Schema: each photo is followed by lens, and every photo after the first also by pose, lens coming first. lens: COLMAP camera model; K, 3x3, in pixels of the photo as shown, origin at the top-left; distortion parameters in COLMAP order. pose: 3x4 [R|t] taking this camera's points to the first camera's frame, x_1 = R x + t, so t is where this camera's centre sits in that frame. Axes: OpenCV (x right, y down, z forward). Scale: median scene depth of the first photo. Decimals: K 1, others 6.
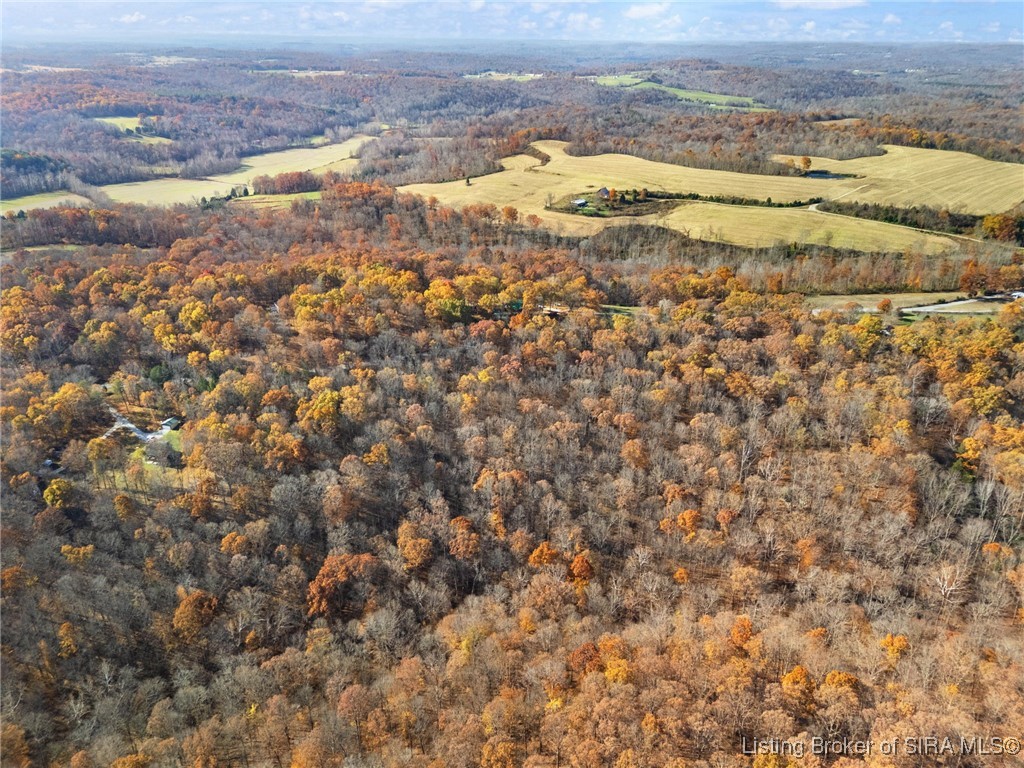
lens RADIAL K [[754.4, 0, 516.3], [0, 754.4, 384.6], [0, 0, 1]] dist [0.079644, -0.073400]
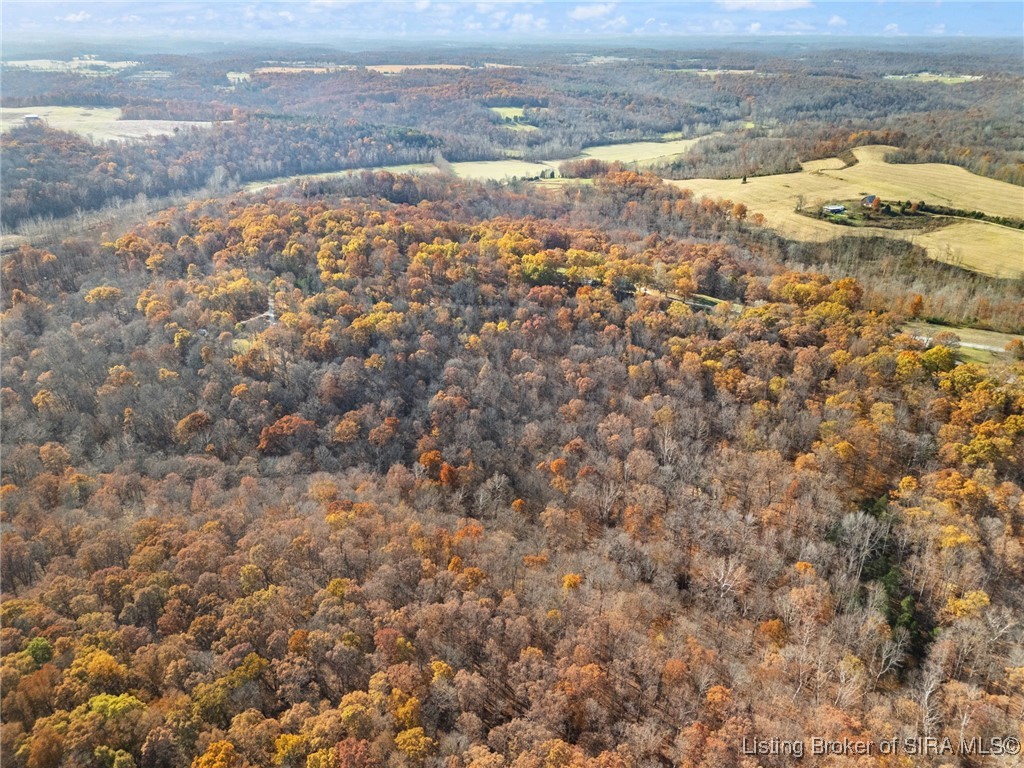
lens RADIAL K [[754.4, 0, 516.3], [0, 754.4, 384.6], [0, 0, 1]] dist [0.079644, -0.073400]
pose [[0.865047, 0.209617, -0.455801, 0.215955], [-0.209675, 0.976434, 0.051115, 0.005509], [0.455774, 0.051353, 0.888613, -0.005165]]
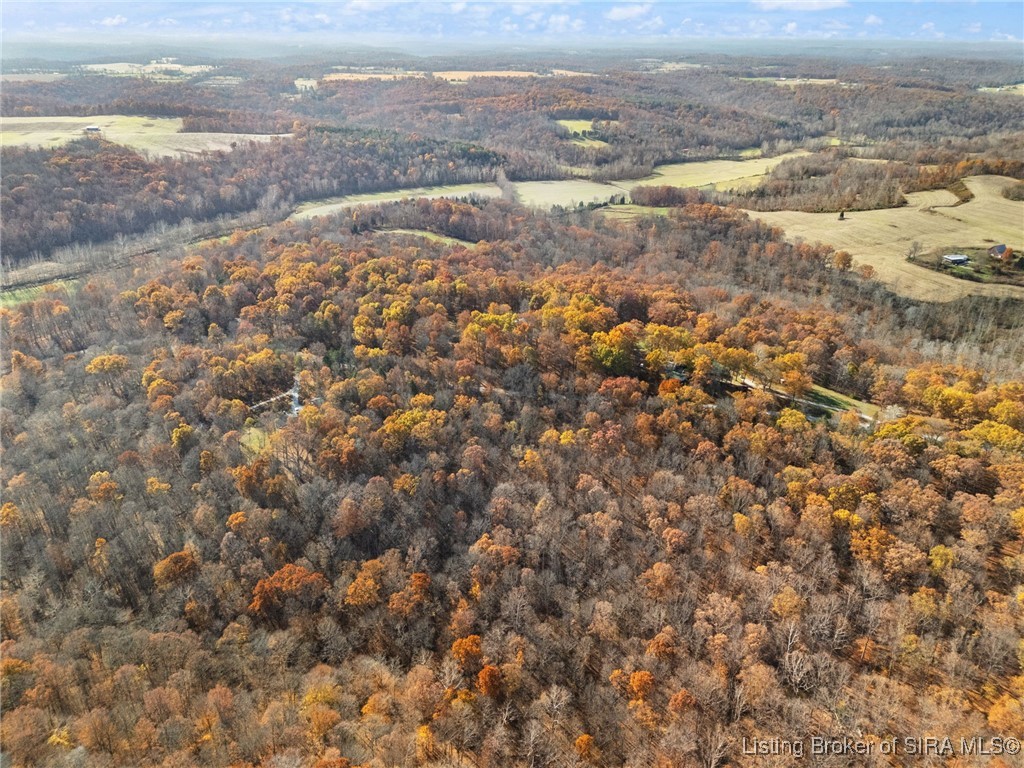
lens RADIAL K [[754.4, 0, 516.3], [0, 754.4, 384.6], [0, 0, 1]] dist [0.079644, -0.073400]
pose [[0.820795, 0.241333, -0.517739, 0.152623], [-0.244096, 0.967633, 0.064065, -0.048745], [0.516442, 0.073794, 0.853137, 0.072699]]
